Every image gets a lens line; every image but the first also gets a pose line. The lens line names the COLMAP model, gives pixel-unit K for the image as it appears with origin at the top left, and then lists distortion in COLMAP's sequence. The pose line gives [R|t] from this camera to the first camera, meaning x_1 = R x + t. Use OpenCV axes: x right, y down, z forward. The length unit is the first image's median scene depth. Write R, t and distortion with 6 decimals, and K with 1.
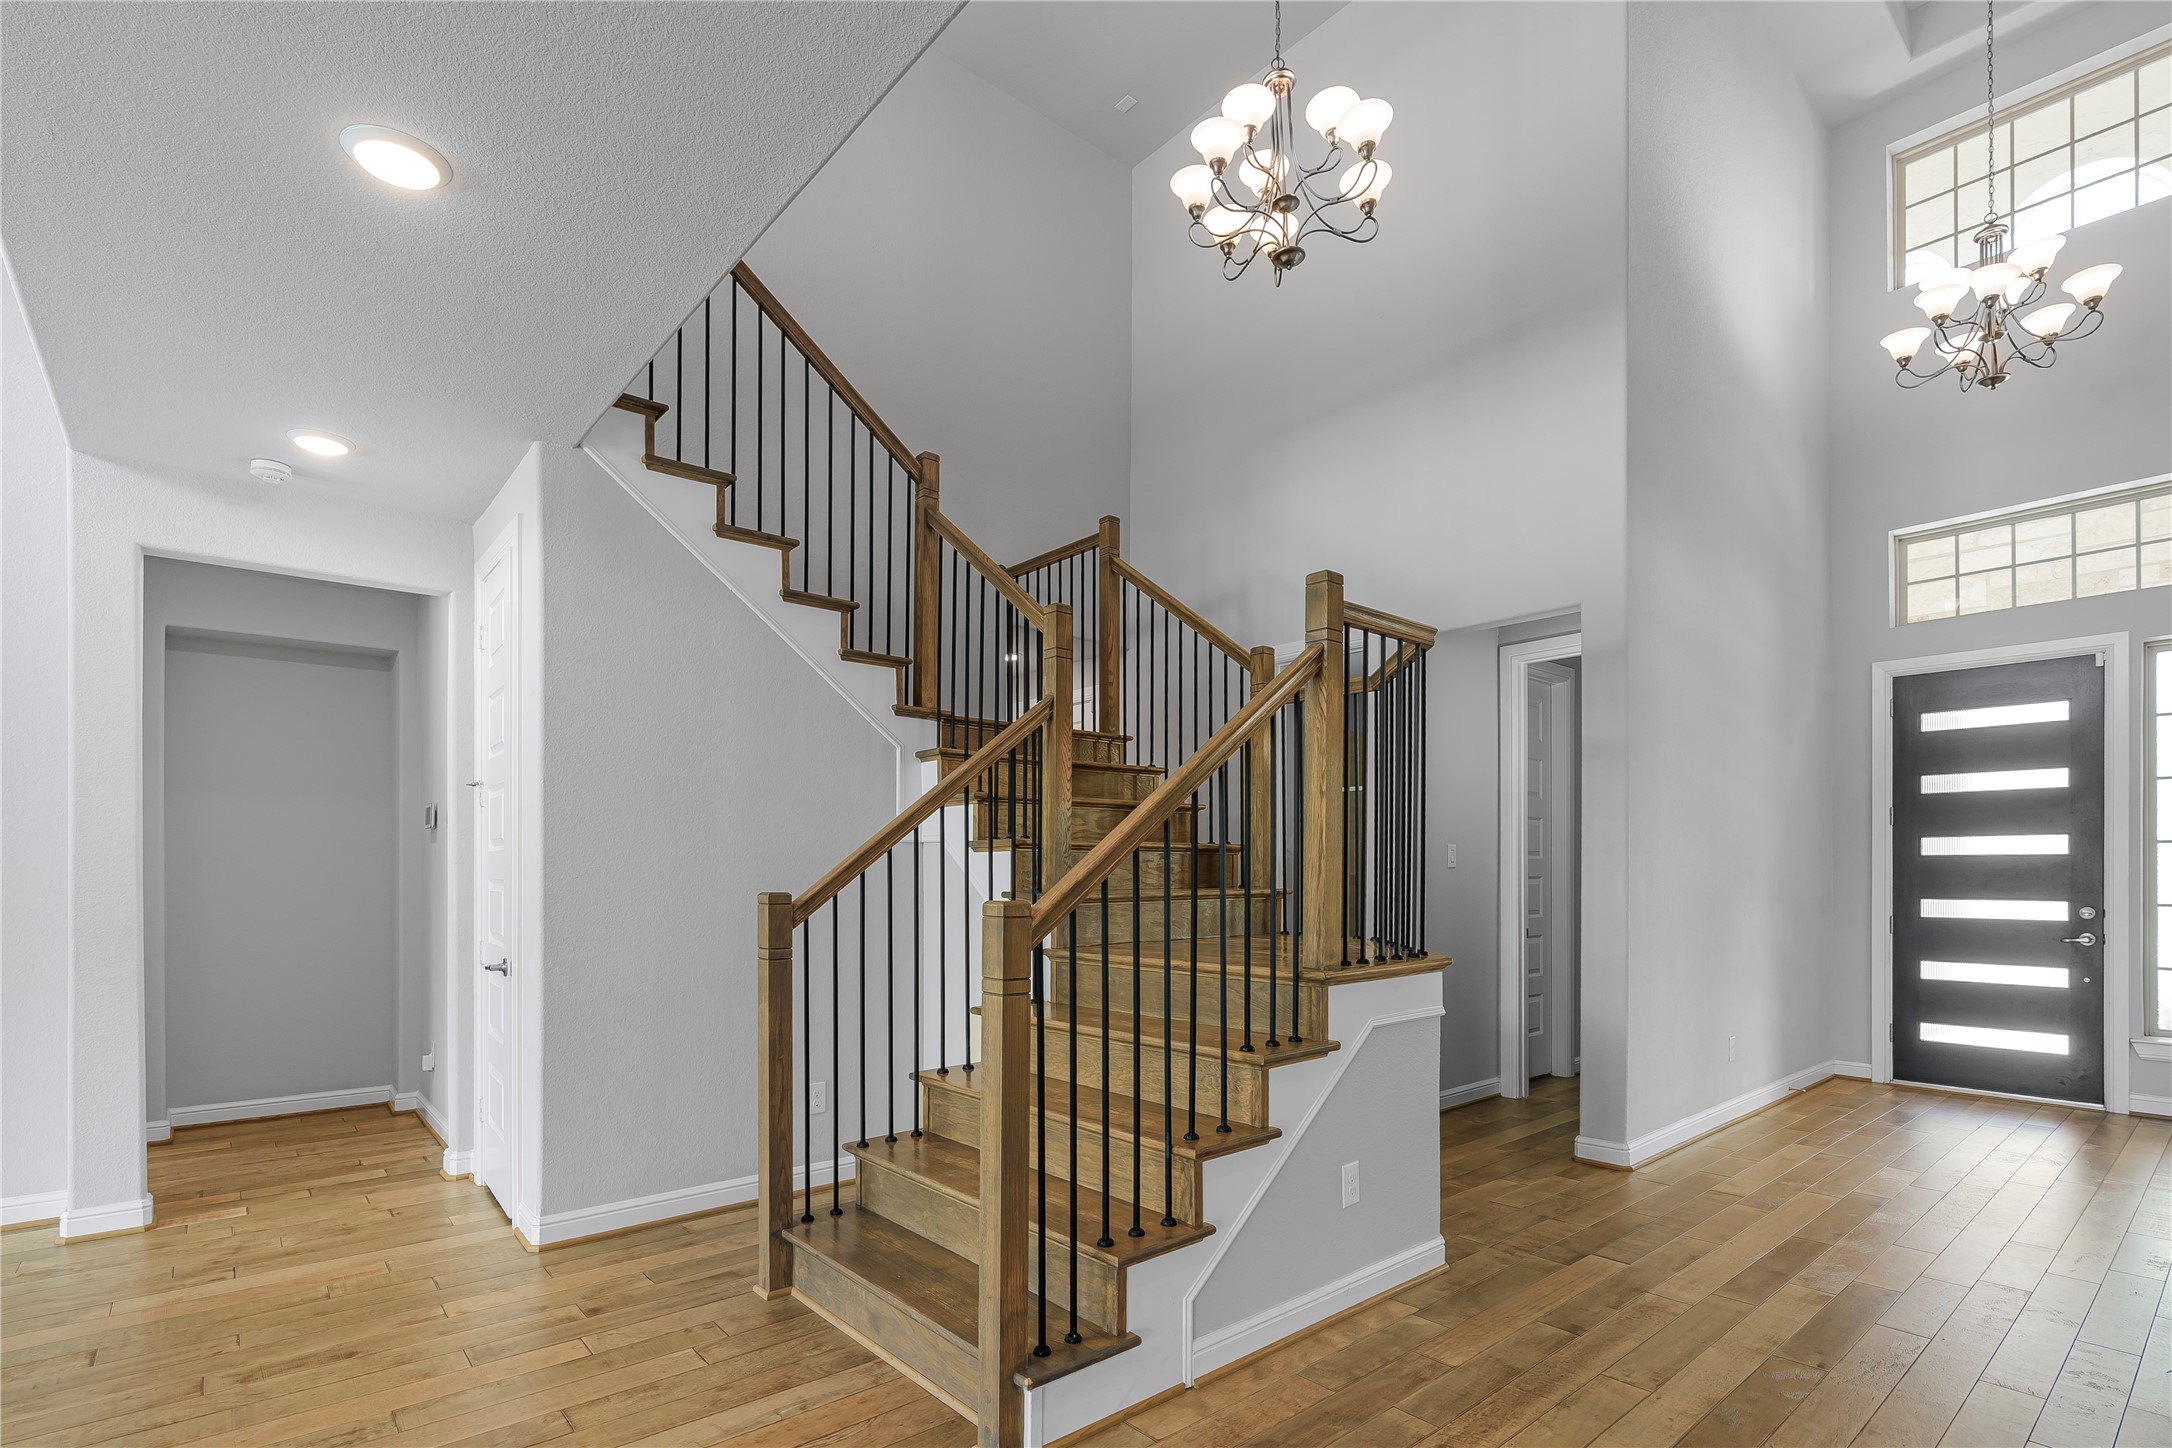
lens RADIAL K [[1030.0, 0, 1097.0], [0, 1030.0, 871.0], [0, 0, 1]] dist [-0.000024, 0.000102]
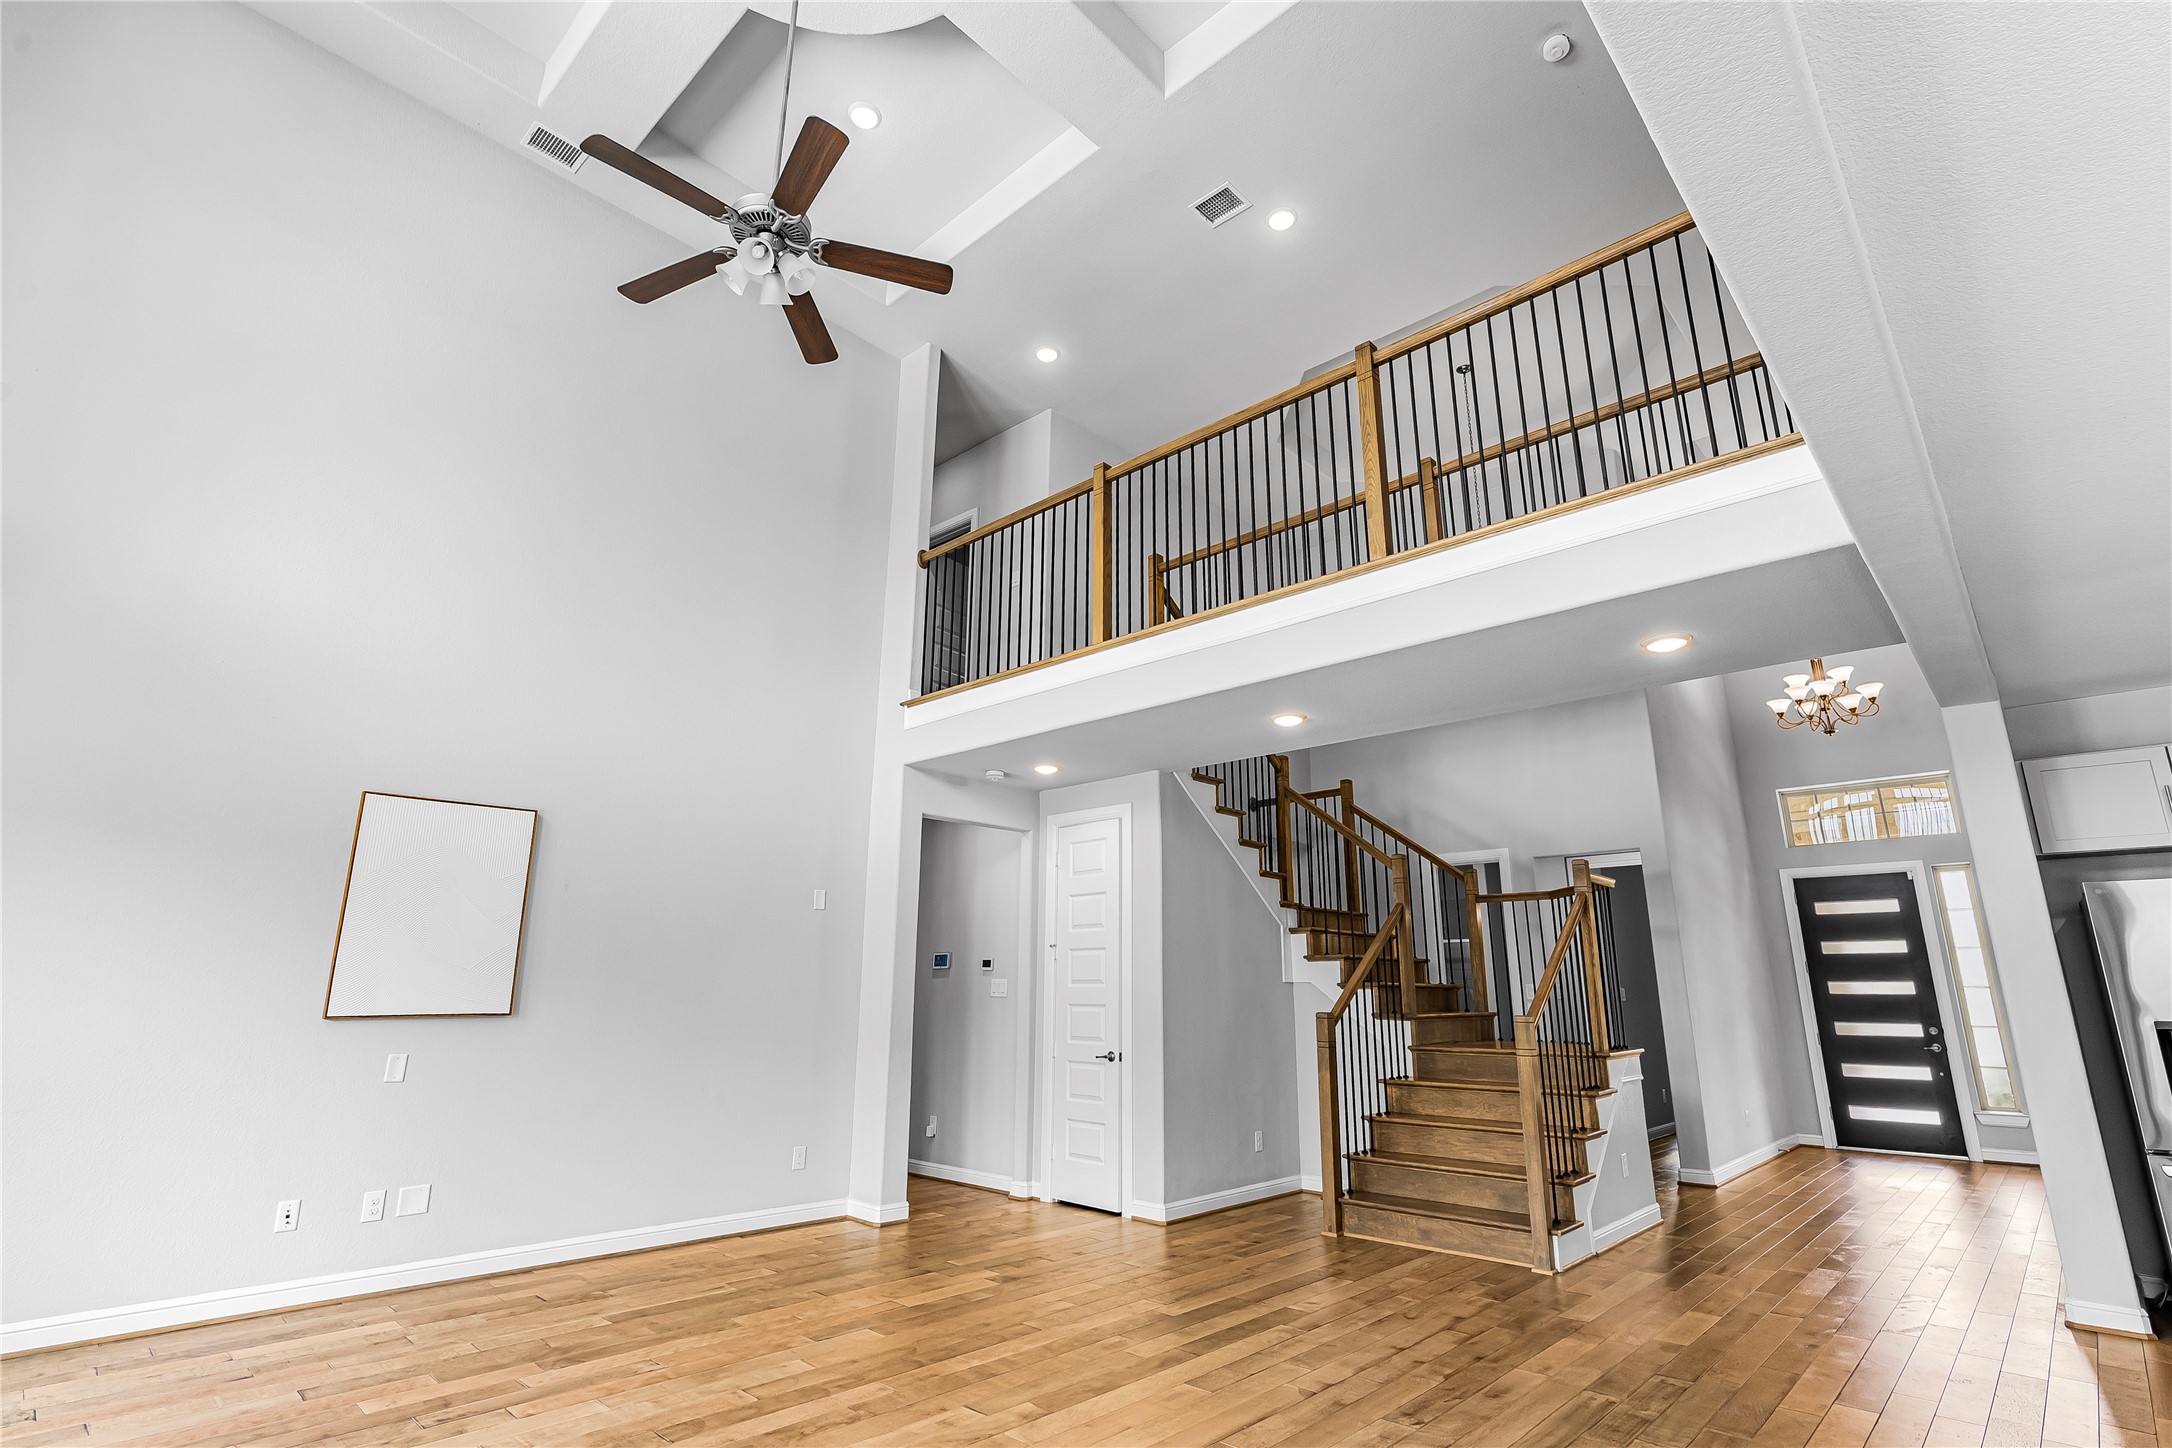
lens RADIAL K [[1031.3, 0, 1073.9], [0, 1031.3, 722.1], [0, 0, 1]] dist [-0.004892, -0.000111]
pose [[0.995226, 0.032161, 0.092144, -0.703623], [-0.007368, 0.966207, -0.257661, -0.002616], [-0.097317, 0.255752, 0.961832, -0.701532]]
